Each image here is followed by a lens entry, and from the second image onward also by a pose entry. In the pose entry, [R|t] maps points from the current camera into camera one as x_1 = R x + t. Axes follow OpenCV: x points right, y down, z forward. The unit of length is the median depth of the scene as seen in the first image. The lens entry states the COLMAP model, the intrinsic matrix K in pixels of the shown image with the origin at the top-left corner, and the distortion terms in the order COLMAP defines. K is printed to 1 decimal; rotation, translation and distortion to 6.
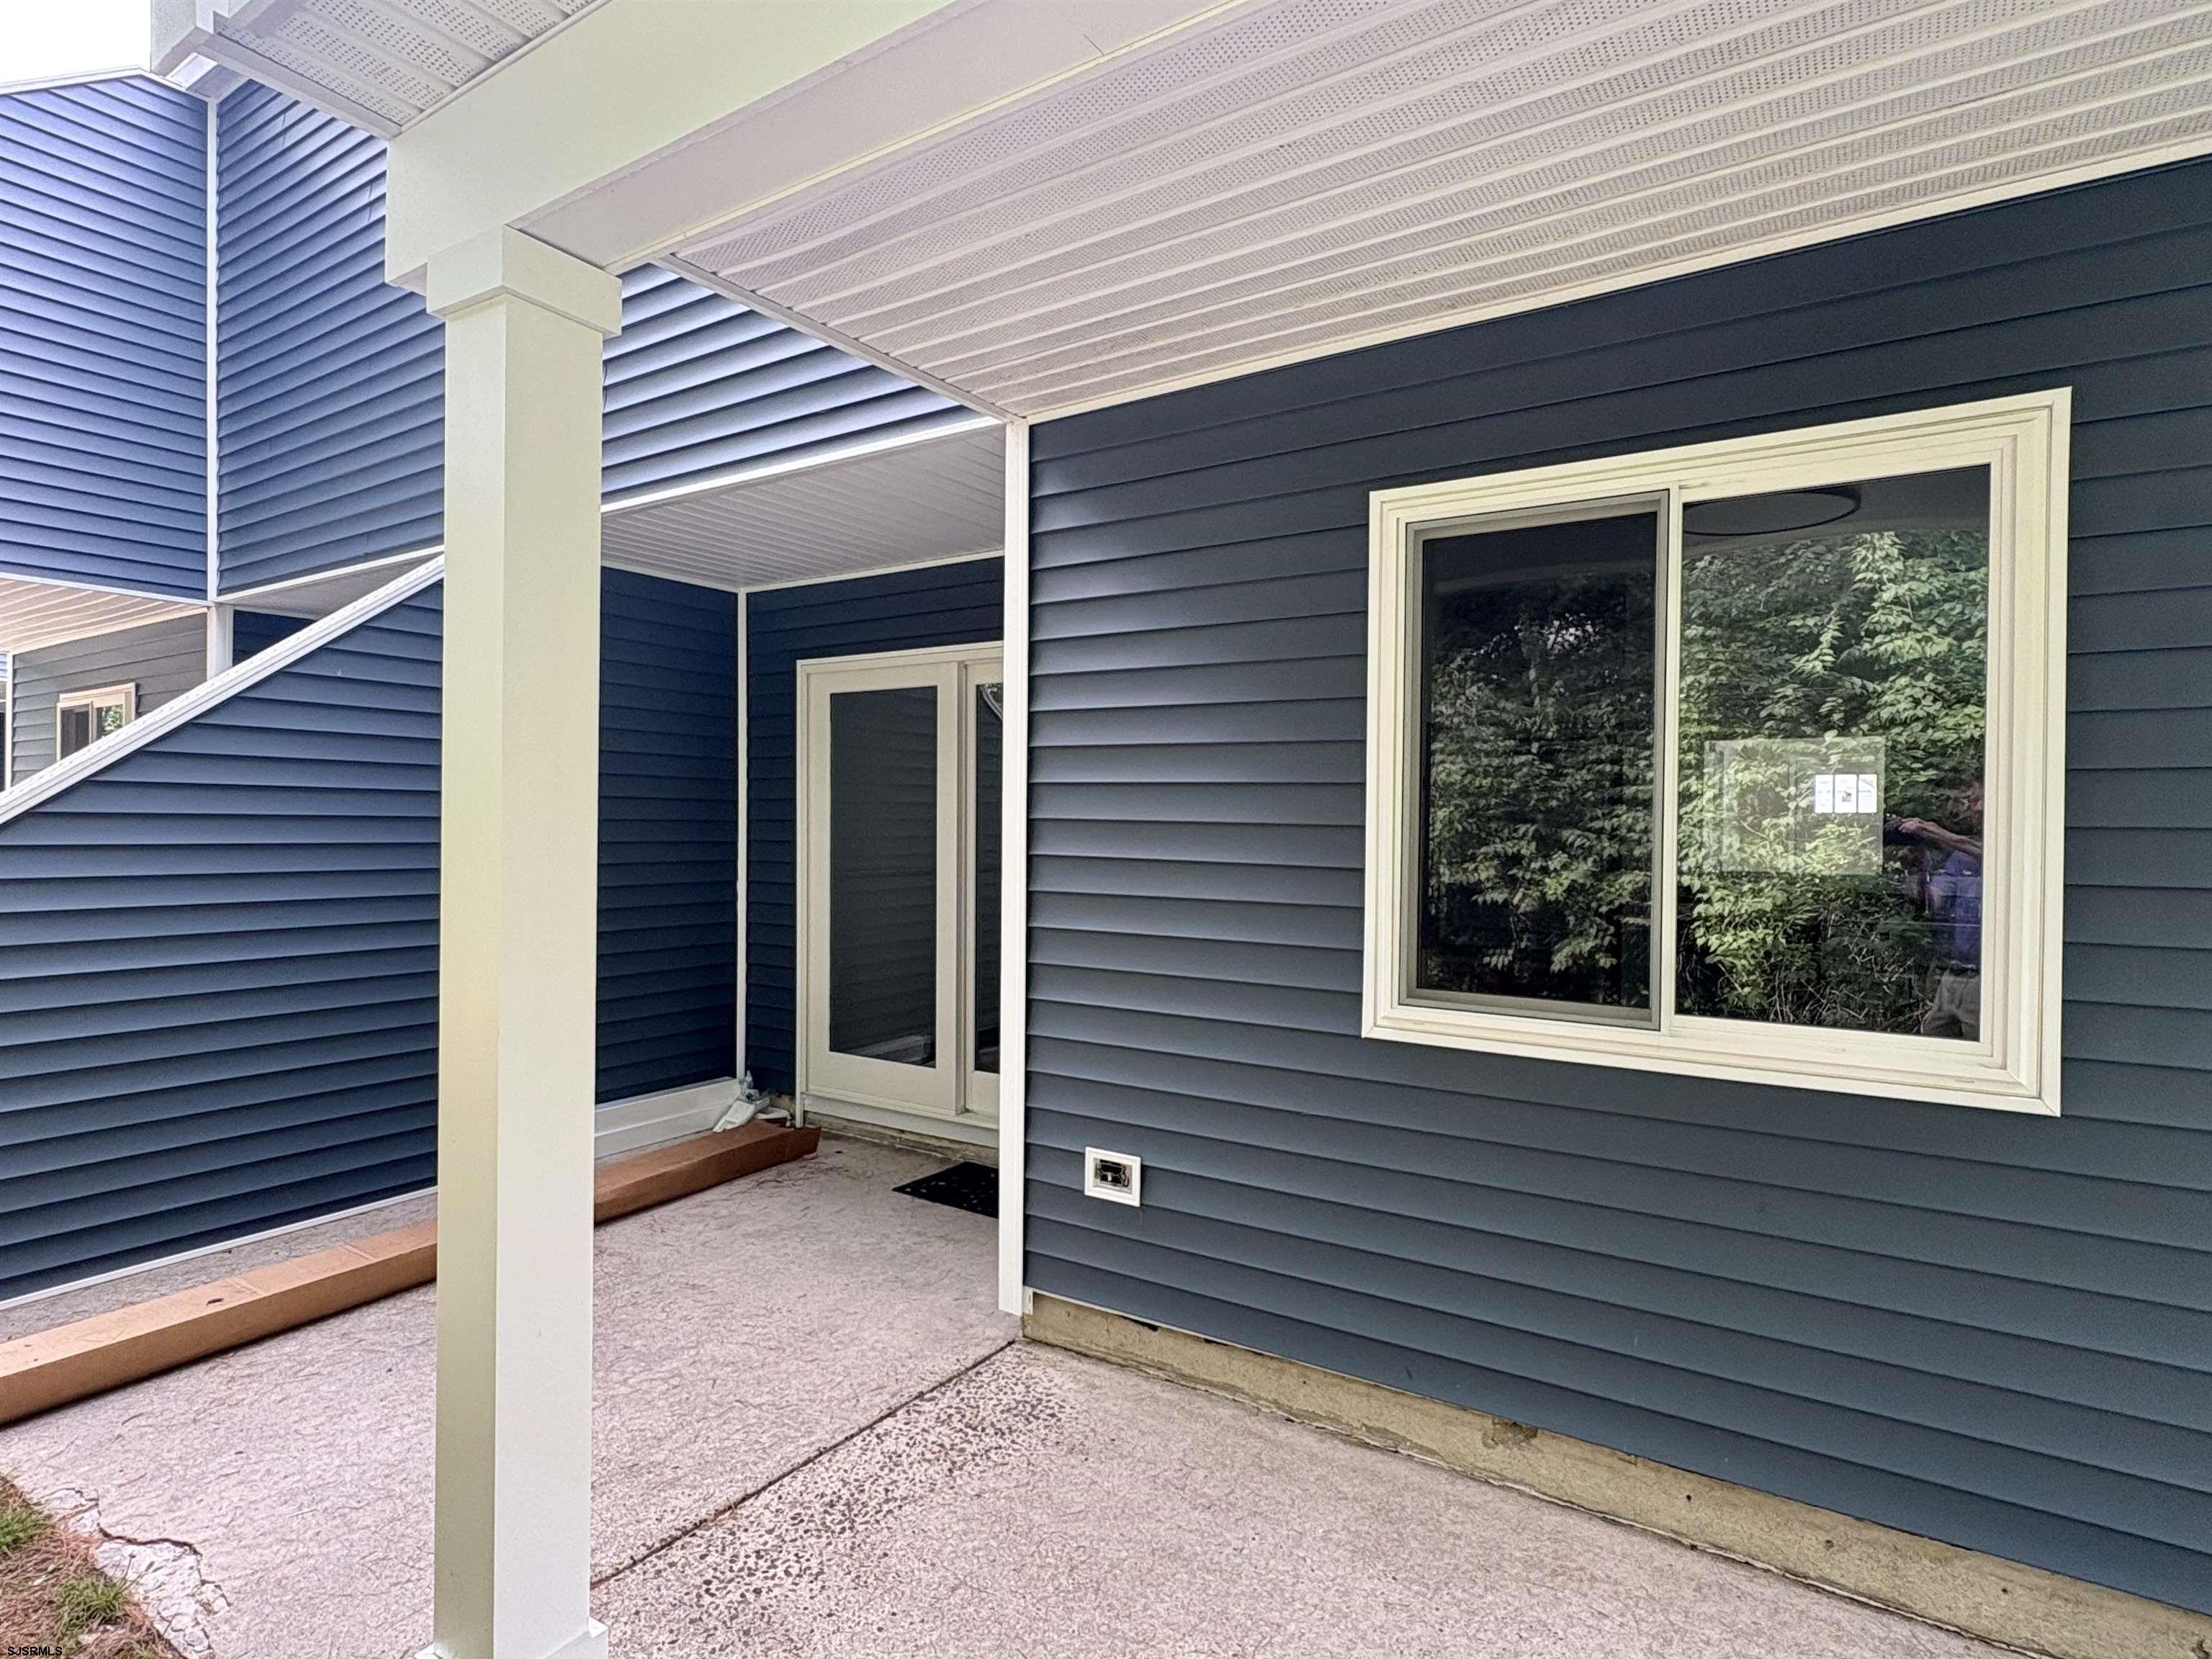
lens RADIAL K [[1180.8, 0, 1106.0], [0, 1180.8, 829.5], [0, 0, 1]] dist [-0.004120, -0.000485]
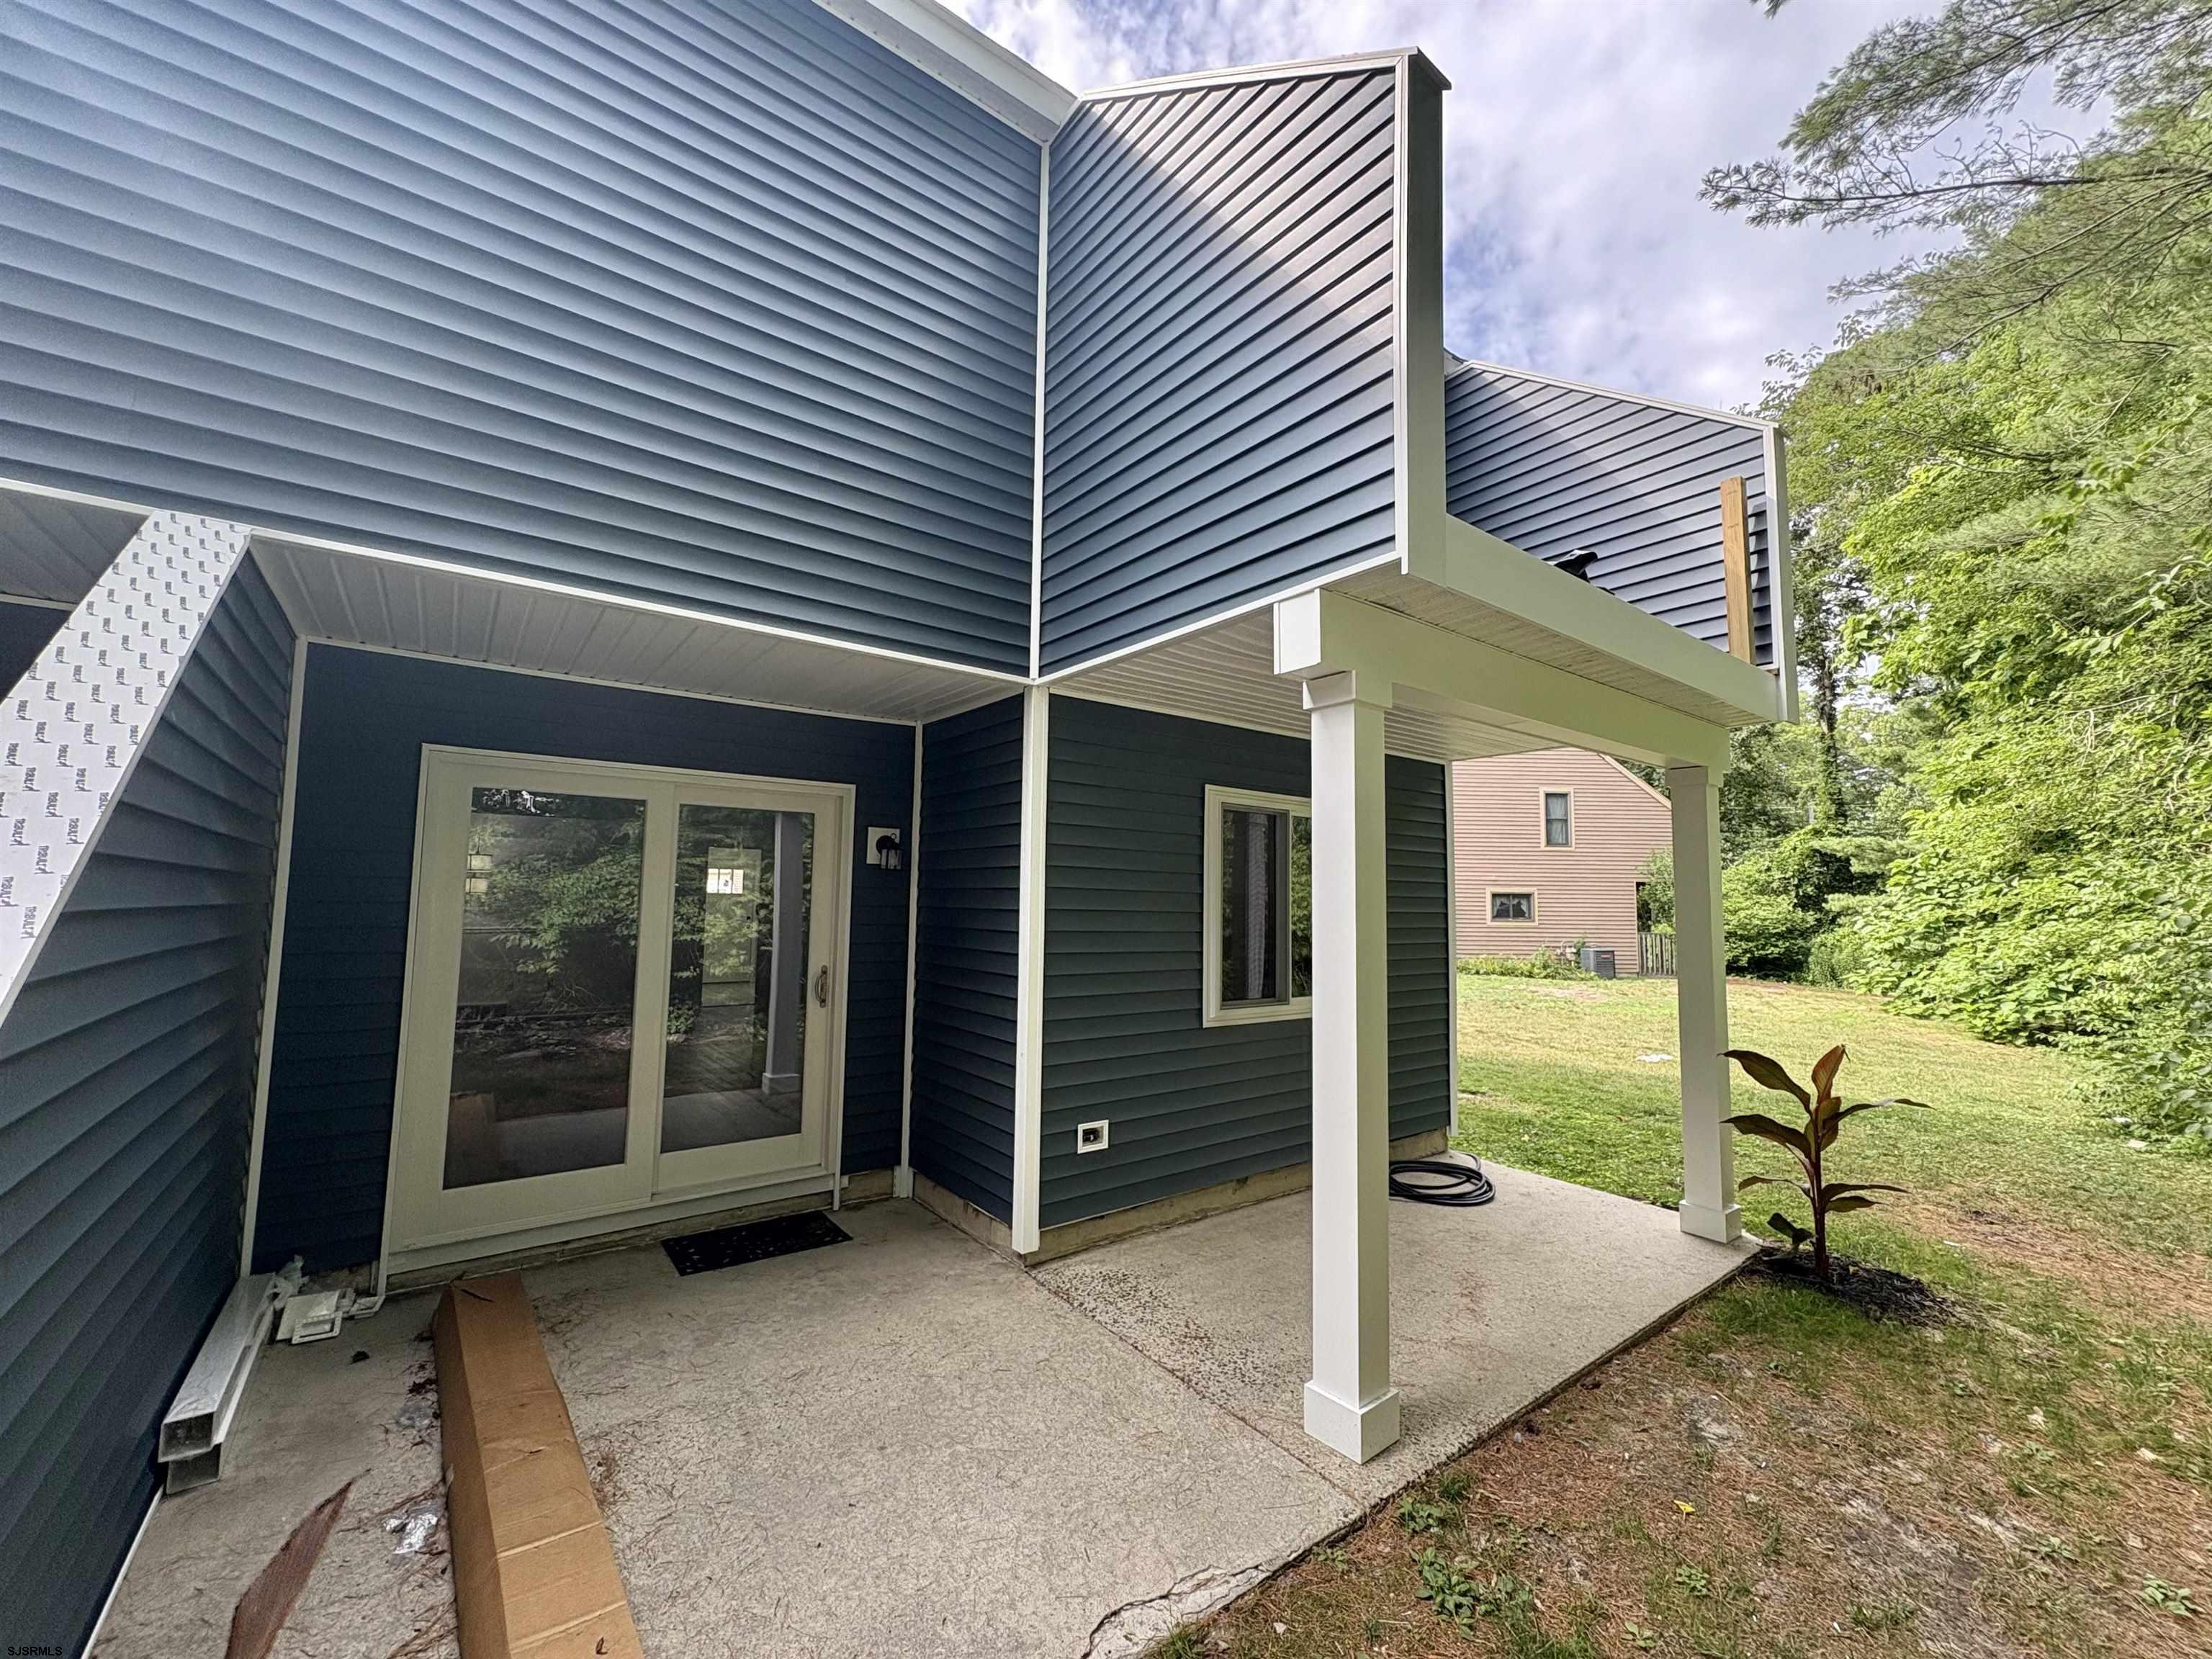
lens RADIAL K [[882.6, 0, 1108.2], [0, 882.6, 829.4], [0, 0, 1]] dist [-0.000794, 0.000437]
pose [[0.324517, 0.073472, 0.943022, -1.235859], [-0.007504, 0.997147, -0.075107, -0.060542], [-0.945850, 0.017297, 0.324143, 0.541160]]
